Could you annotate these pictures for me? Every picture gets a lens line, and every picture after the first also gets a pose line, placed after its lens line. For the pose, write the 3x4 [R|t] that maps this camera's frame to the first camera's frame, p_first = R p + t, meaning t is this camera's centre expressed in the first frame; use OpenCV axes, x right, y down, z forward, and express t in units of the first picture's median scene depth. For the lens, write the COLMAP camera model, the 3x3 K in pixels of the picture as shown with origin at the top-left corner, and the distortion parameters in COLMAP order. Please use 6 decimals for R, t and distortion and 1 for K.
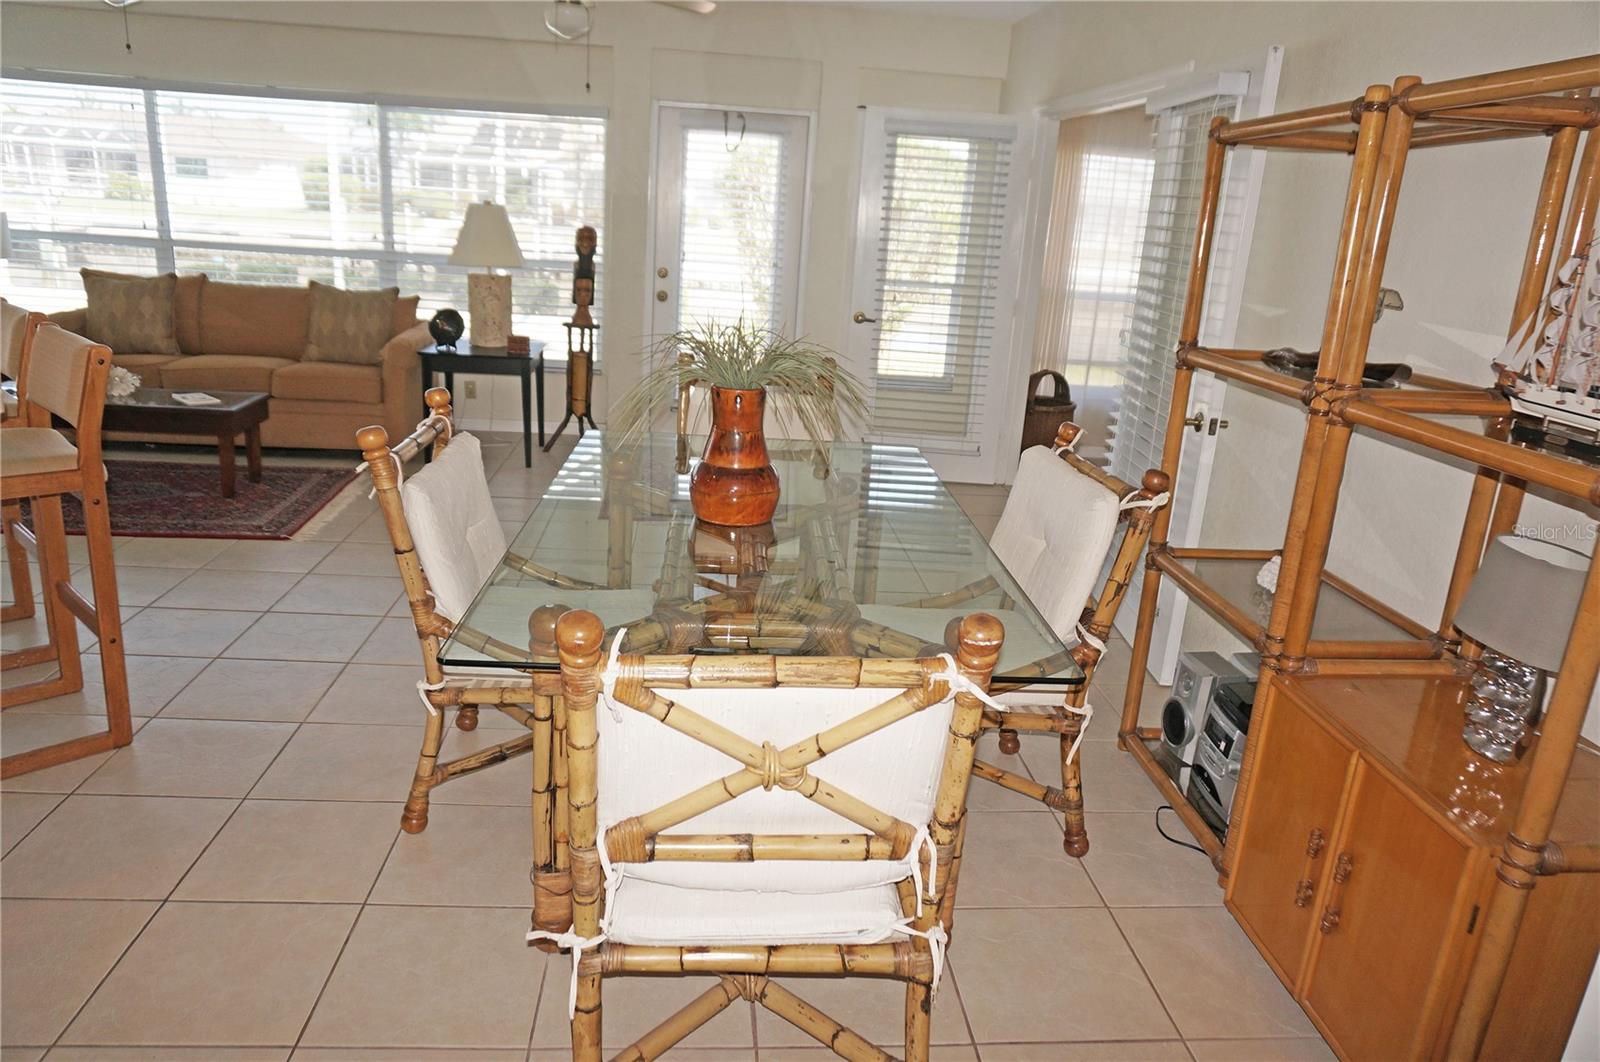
lens RADIAL K [[1065.6, 0, 800.7], [0, 1065.6, 538.7], [0, 0, 1]] dist [-0.049588, 0.032074]
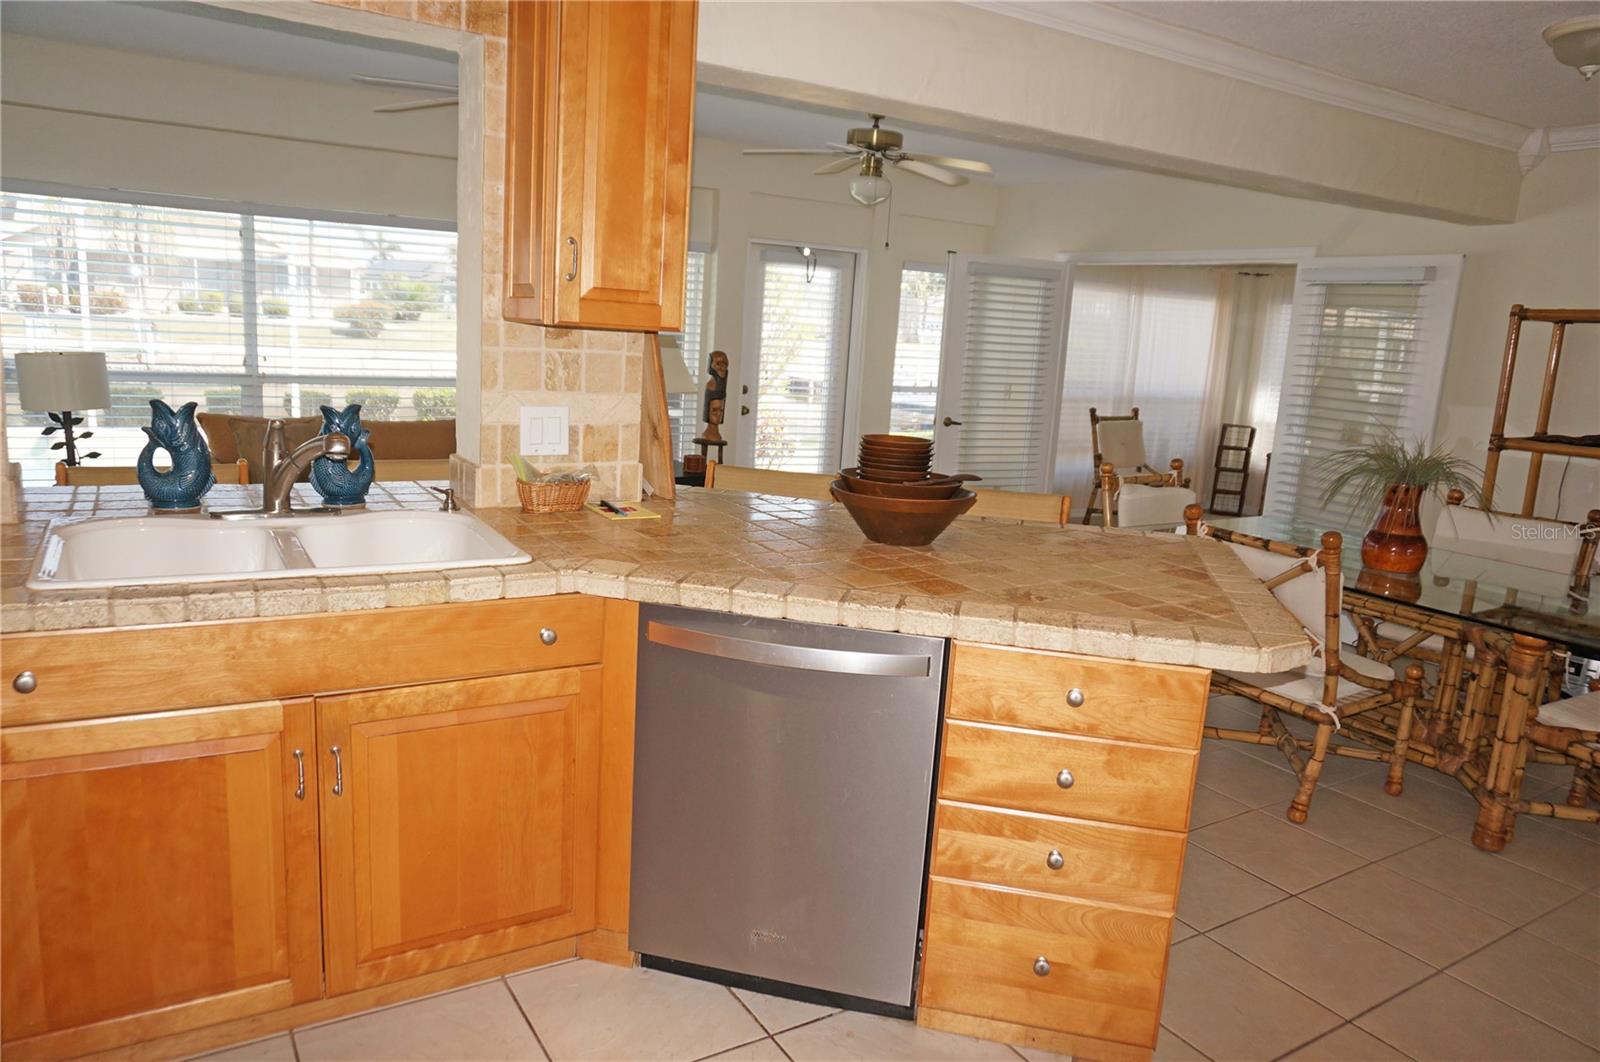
lens RADIAL K [[1061.8, 0, 796.6], [0, 1061.8, 537.6], [0, 0, 1]] dist [-0.056203, 0.035551]
pose [[0.890955, -0.104364, 0.441937, -0.620847], [0.135494, 0.989996, -0.039370, -0.050716], [-0.433406, 0.094957, 0.896182, 0.008072]]
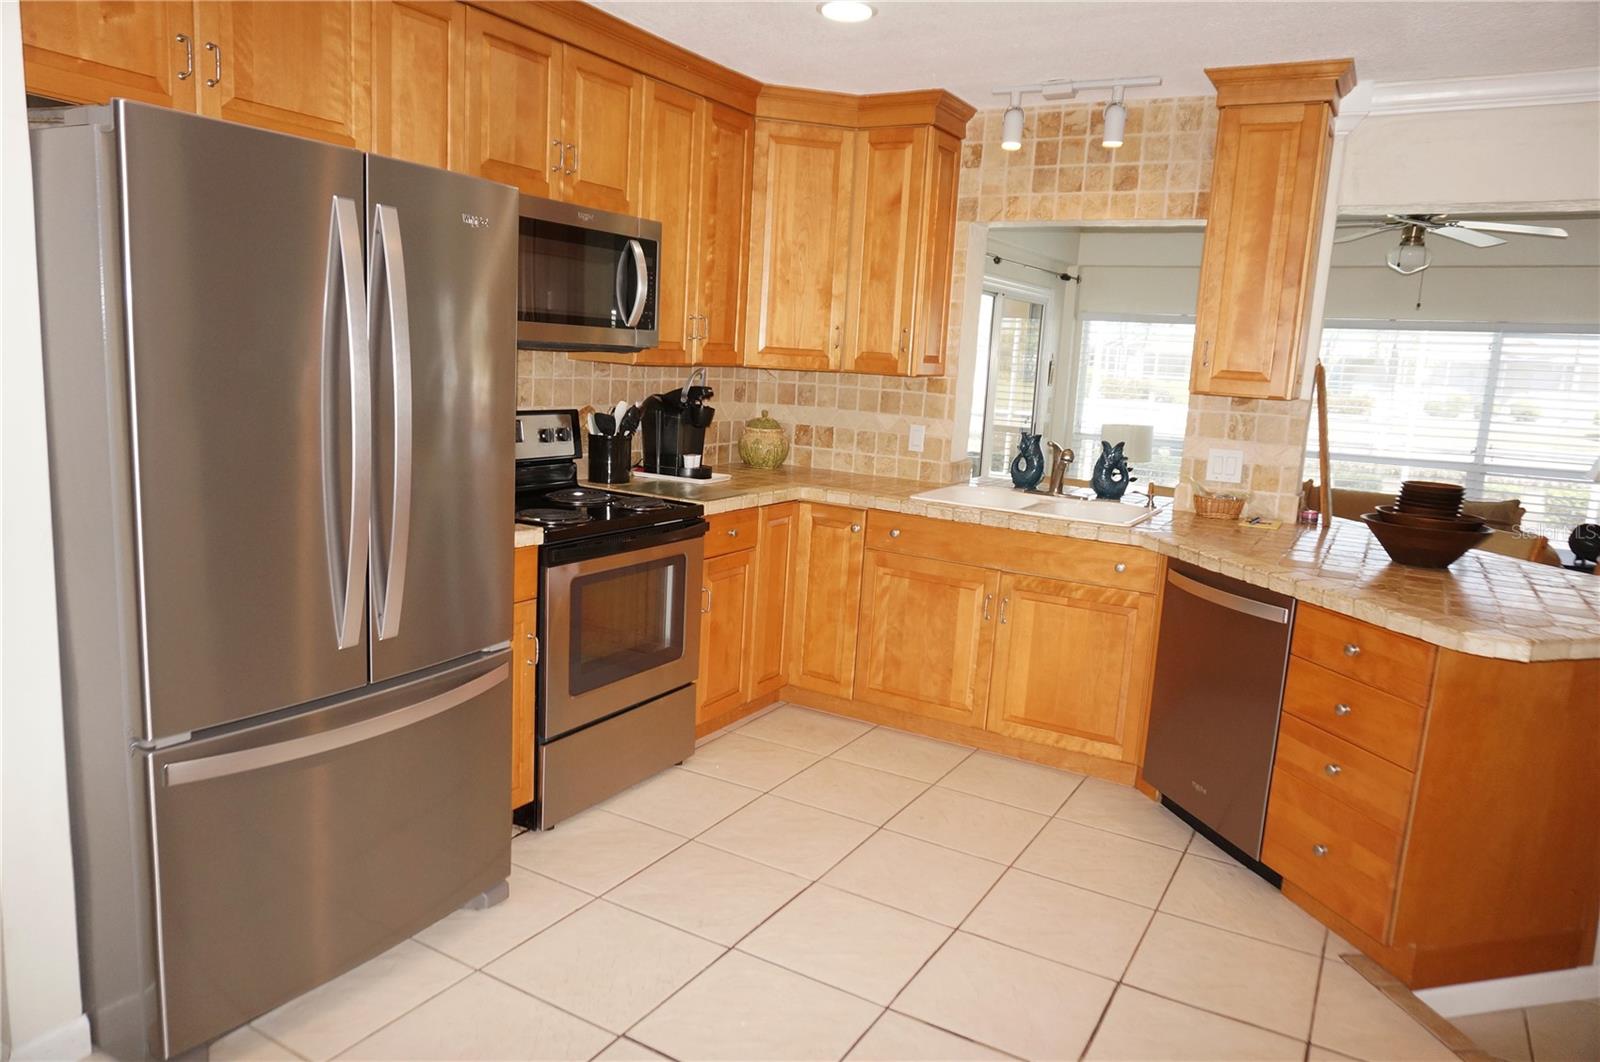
lens RADIAL K [[1061.8, 0, 796.6], [0, 1061.8, 537.6], [0, 0, 1]] dist [-0.056203, 0.035551]
pose [[0.817658, 0.068023, -0.571671, -0.359744], [-0.162473, 0.979896, -0.115785, 0.036159], [0.552302, 0.187554, 0.812272, -0.227482]]
